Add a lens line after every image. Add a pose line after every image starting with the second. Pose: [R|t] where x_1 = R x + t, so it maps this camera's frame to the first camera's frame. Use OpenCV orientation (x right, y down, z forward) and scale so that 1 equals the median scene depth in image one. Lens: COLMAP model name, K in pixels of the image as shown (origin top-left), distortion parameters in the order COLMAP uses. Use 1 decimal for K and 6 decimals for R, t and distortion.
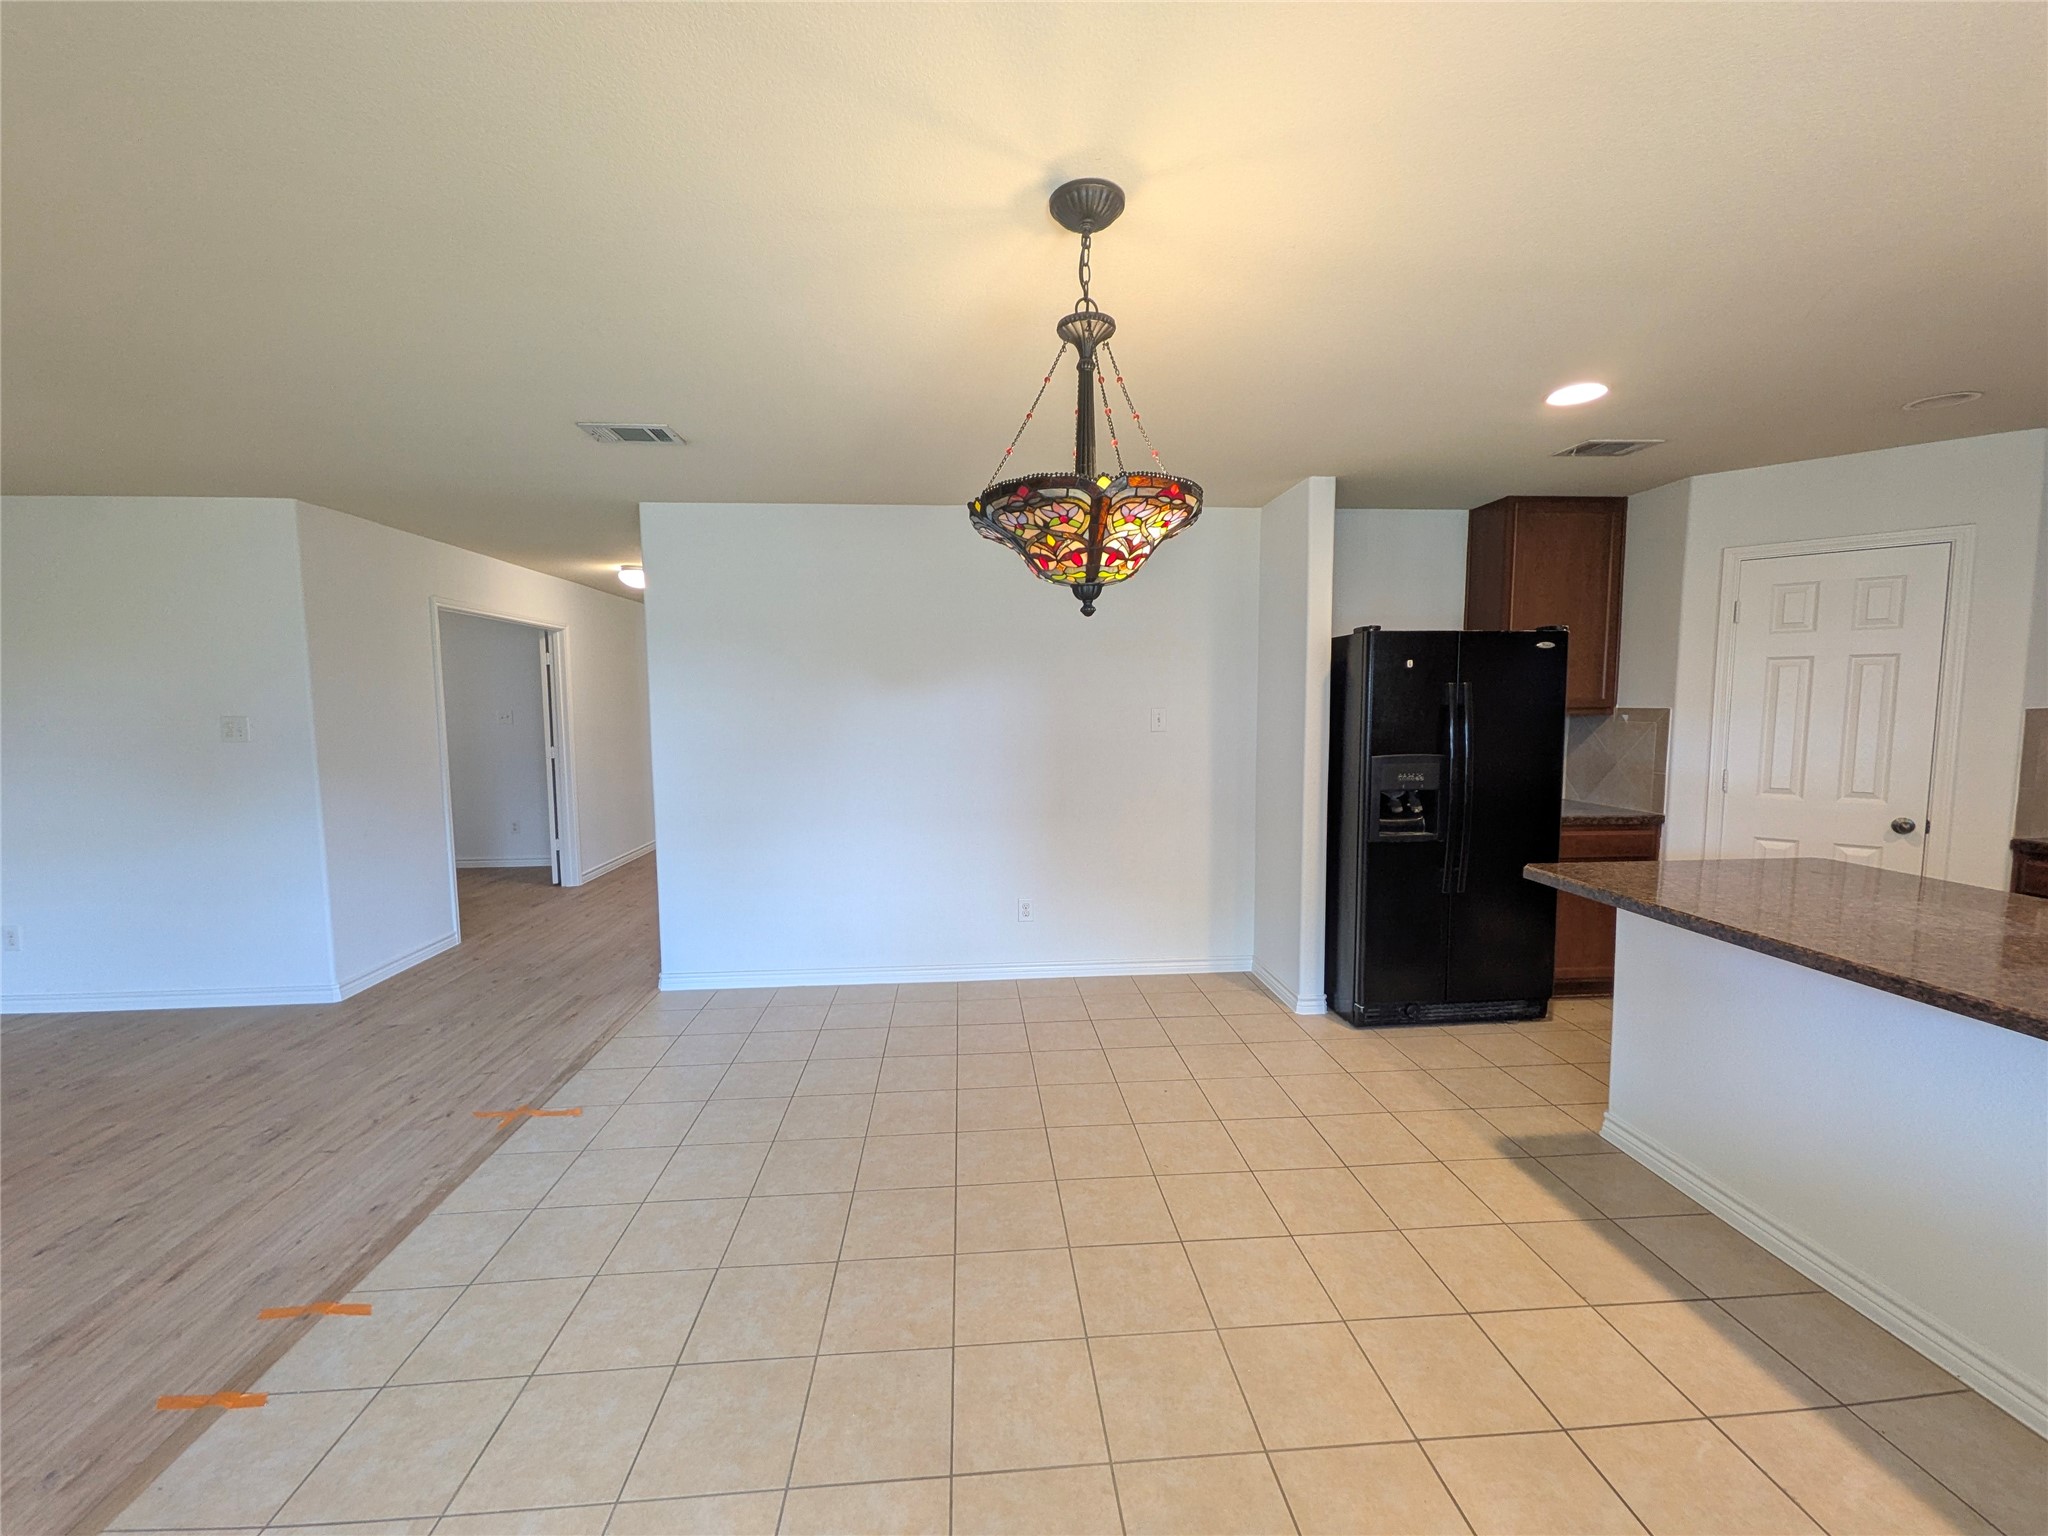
lens RADIAL K [[807.9, 0, 1025.3], [0, 807.9, 769.9], [0, 0, 1]] dist [0.002220, -0.000348]
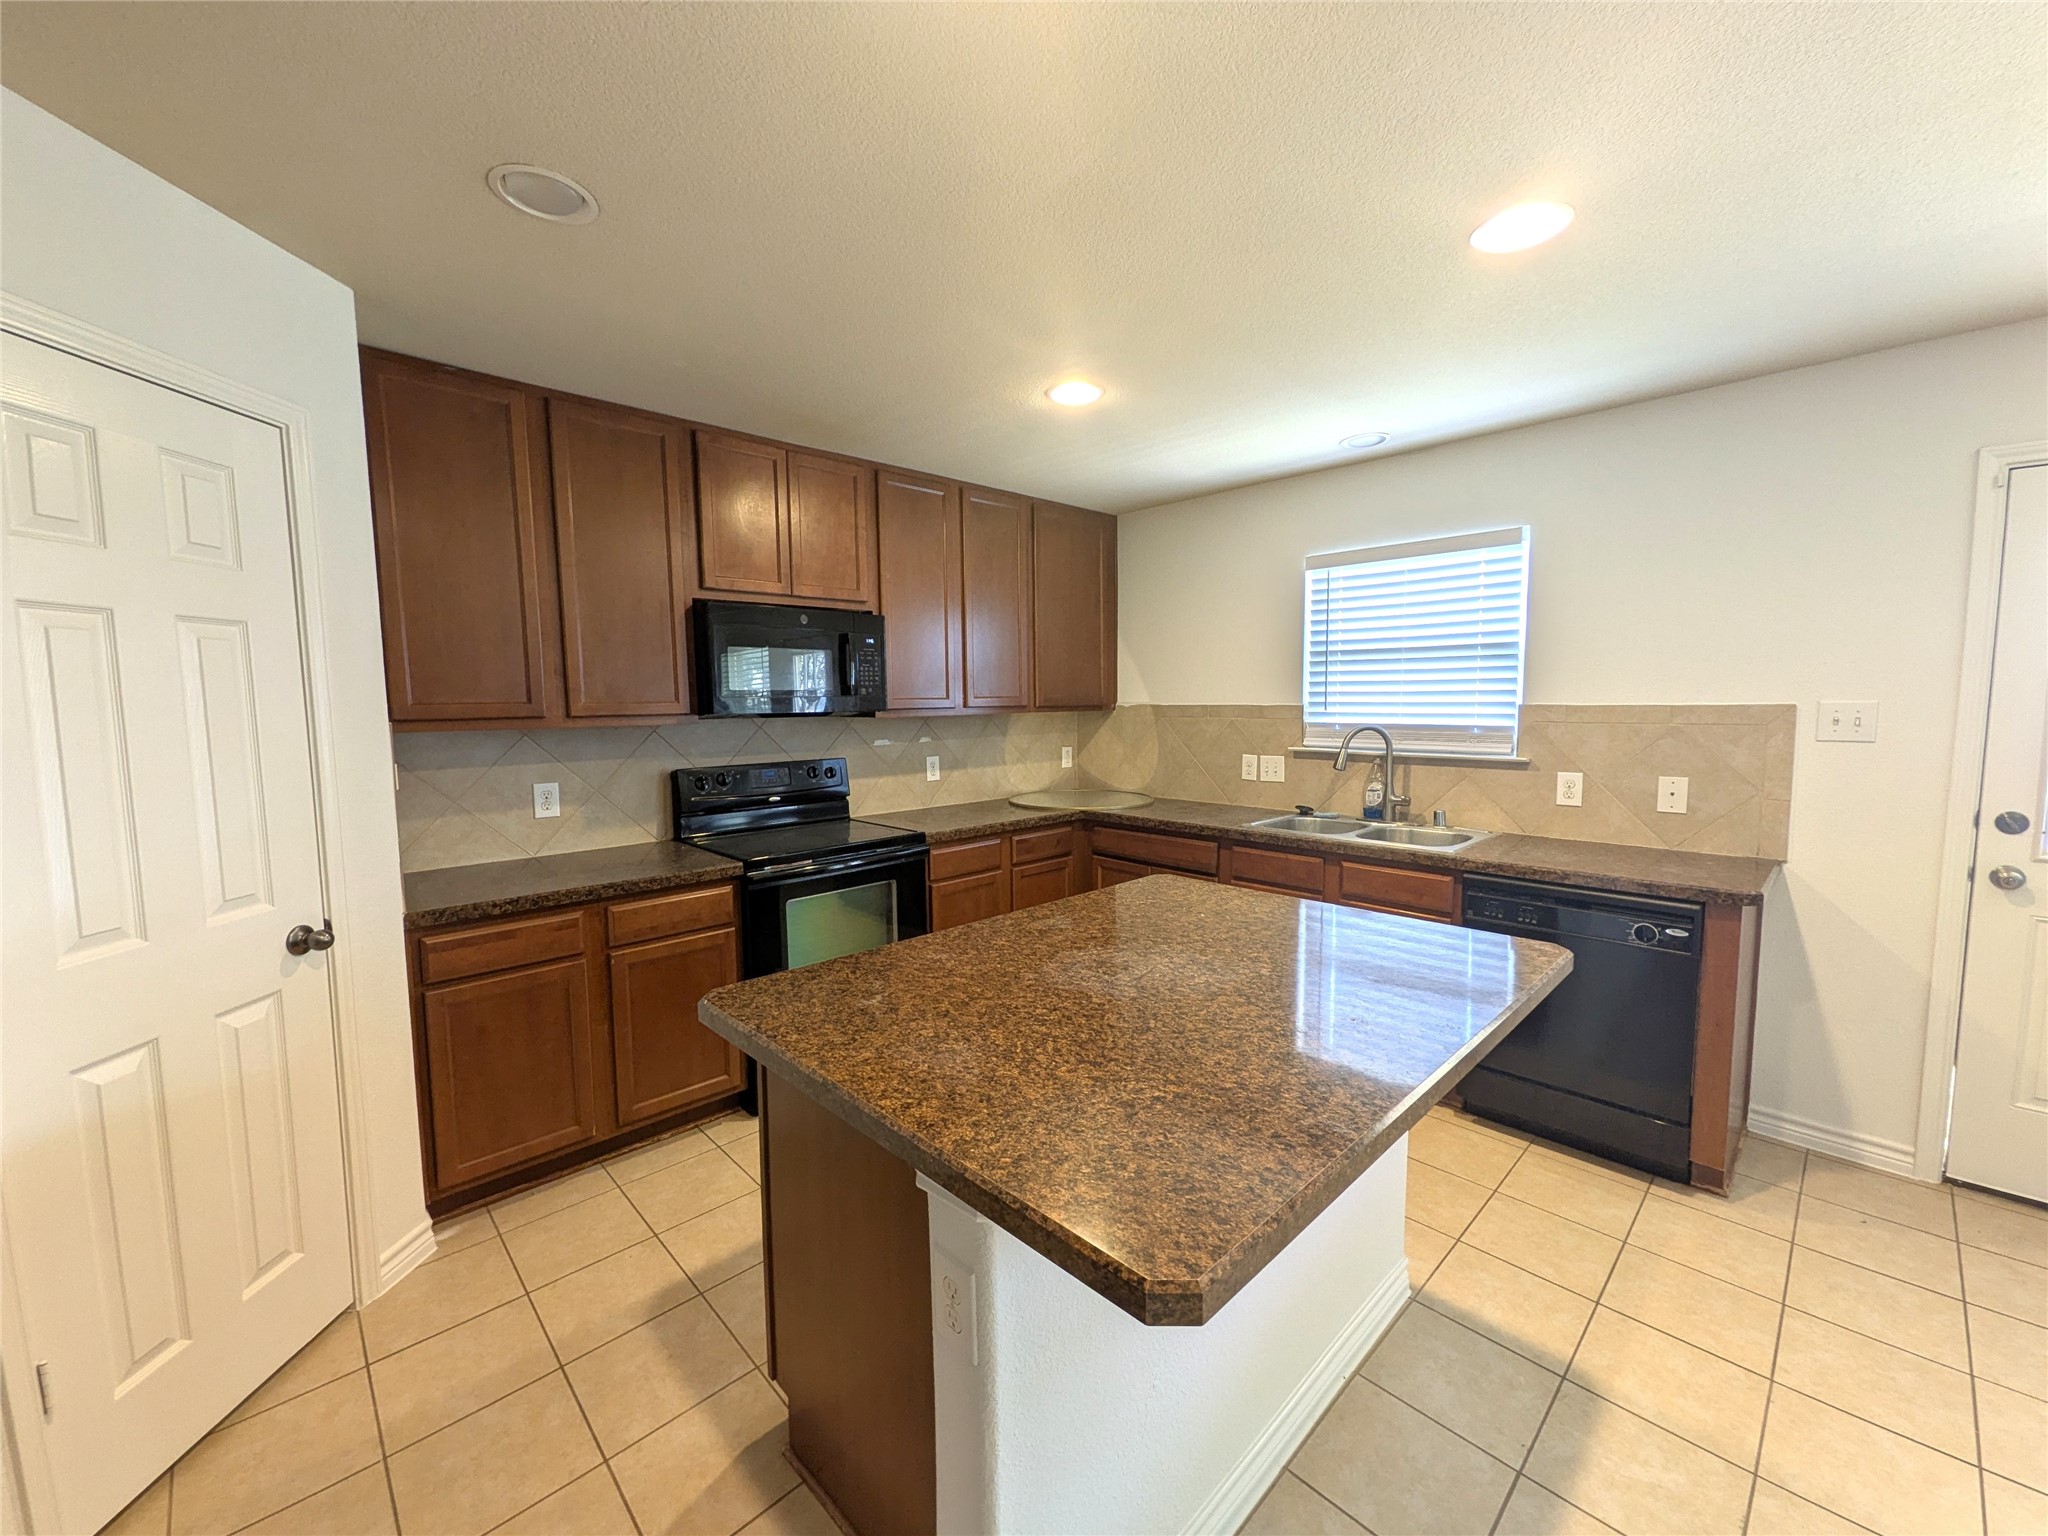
lens RADIAL K [[807.9, 0, 1025.3], [0, 807.9, 769.9], [0, 0, 1]] dist [0.002220, -0.000348]
pose [[-0.636213, -0.054828, 0.769563, 0.344222], [0.080653, 0.987280, 0.137016, -0.075975], [-0.767286, 0.149239, -0.623698, 0.909077]]
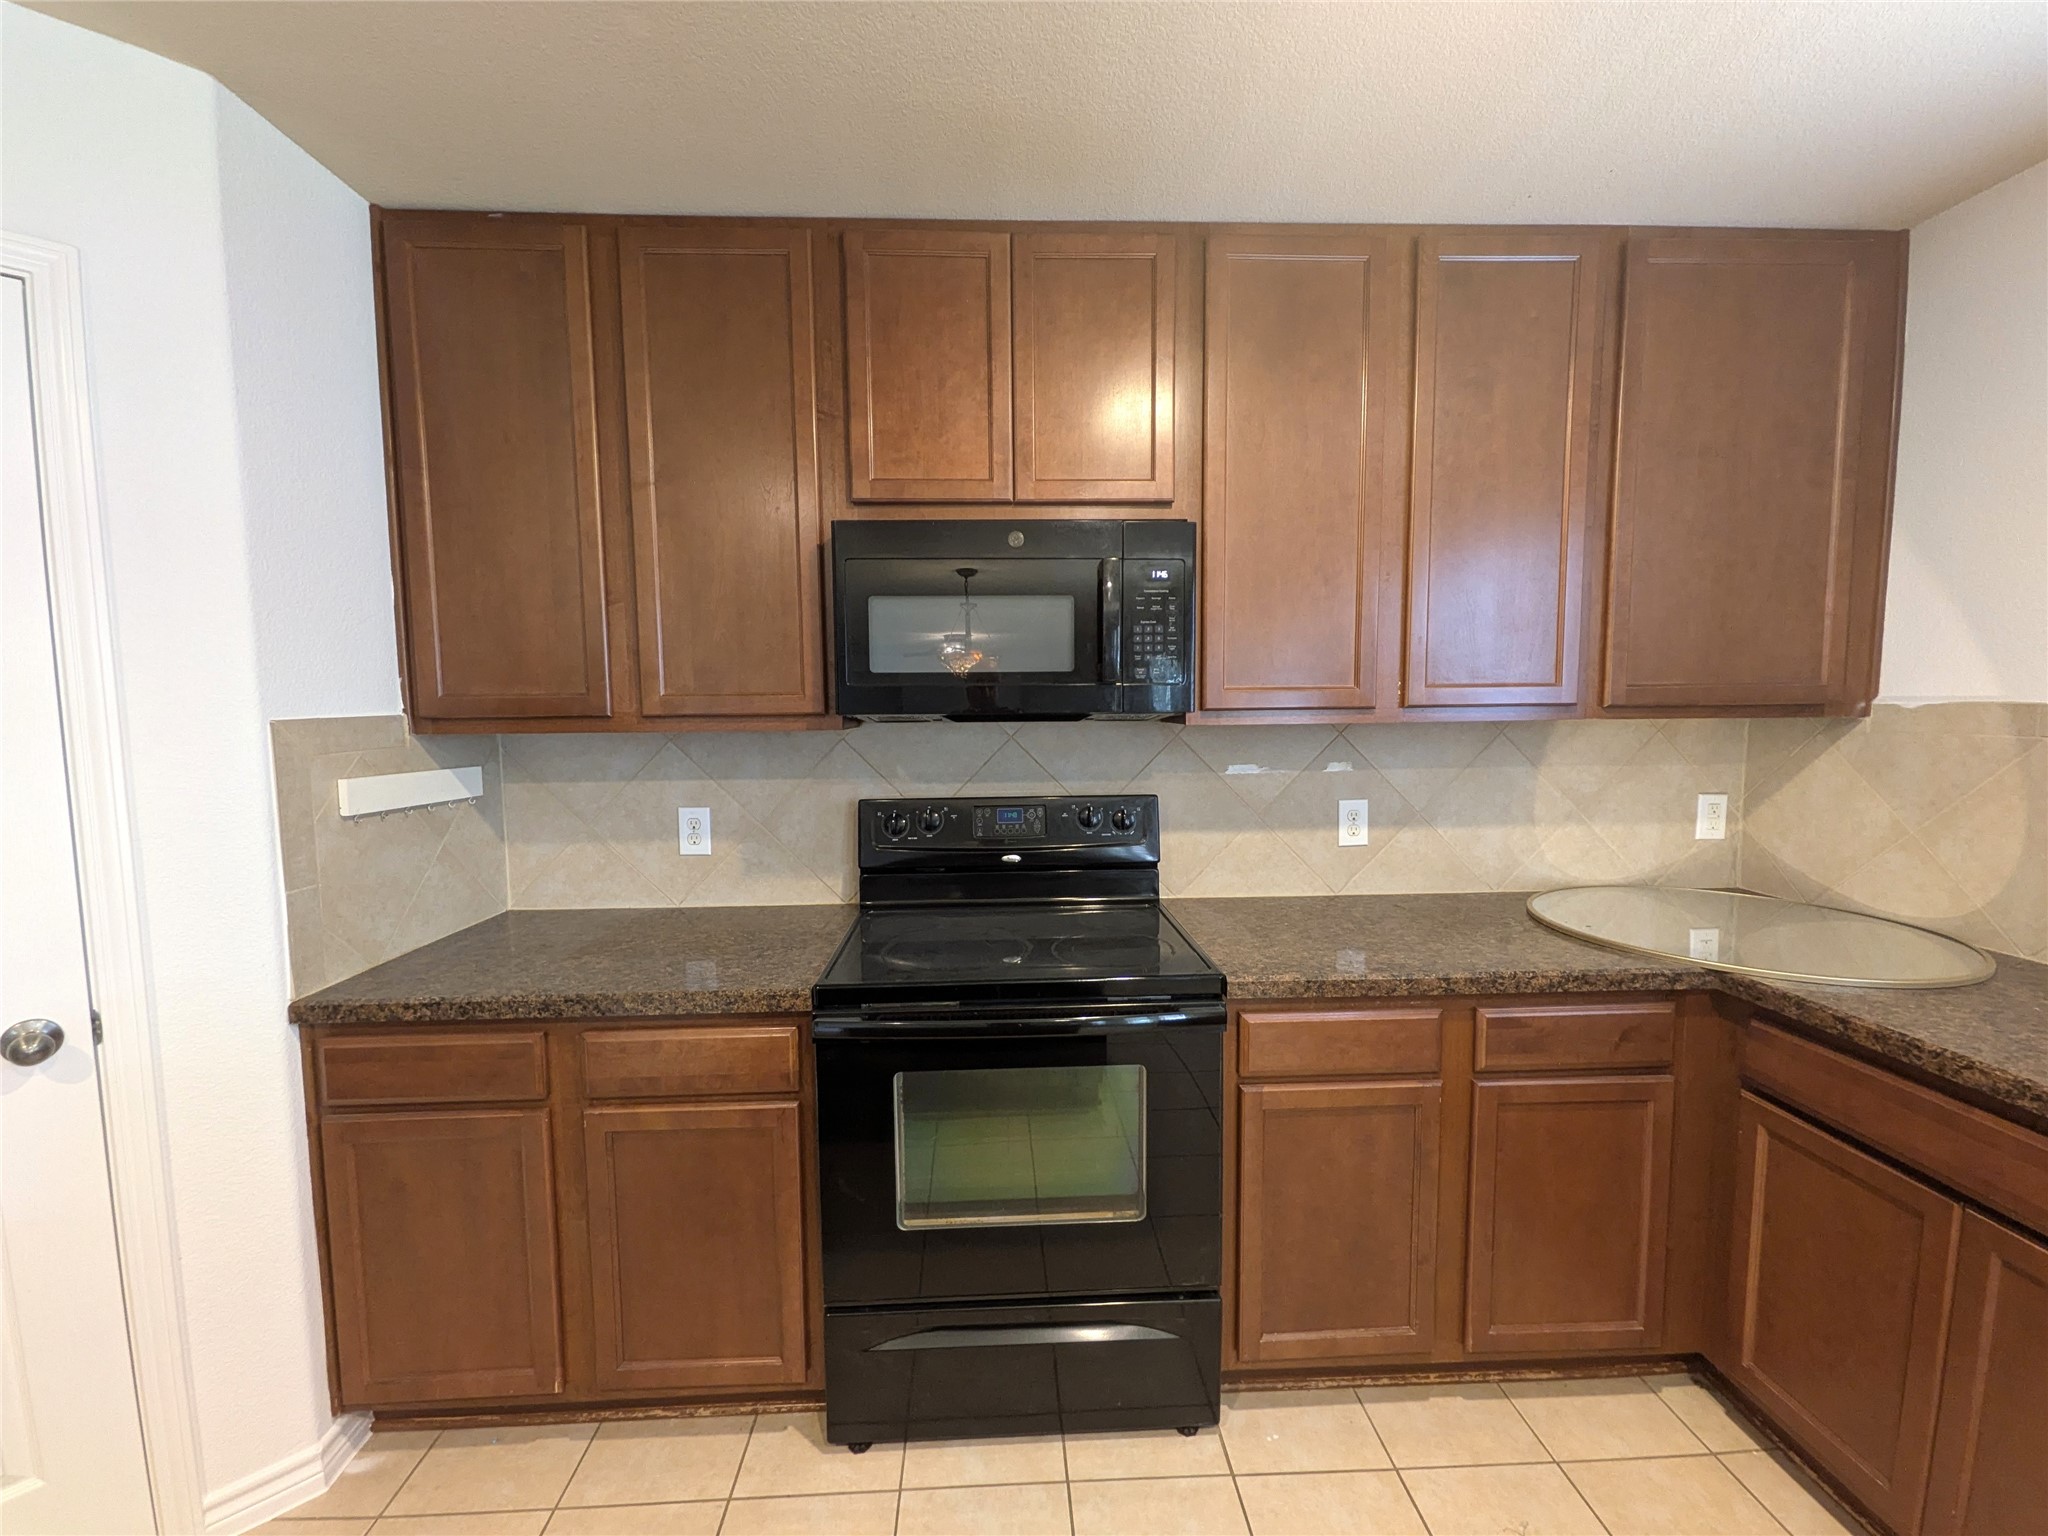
lens RADIAL K [[807.9, 0, 1025.3], [0, 807.9, 769.9], [0, 0, 1]] dist [0.002220, -0.000348]
pose [[0.032799, -0.072749, 0.996811, 0.709715], [0.093864, 0.993164, 0.069394, -0.034628], [-0.995045, 0.091289, 0.039403, 0.502365]]
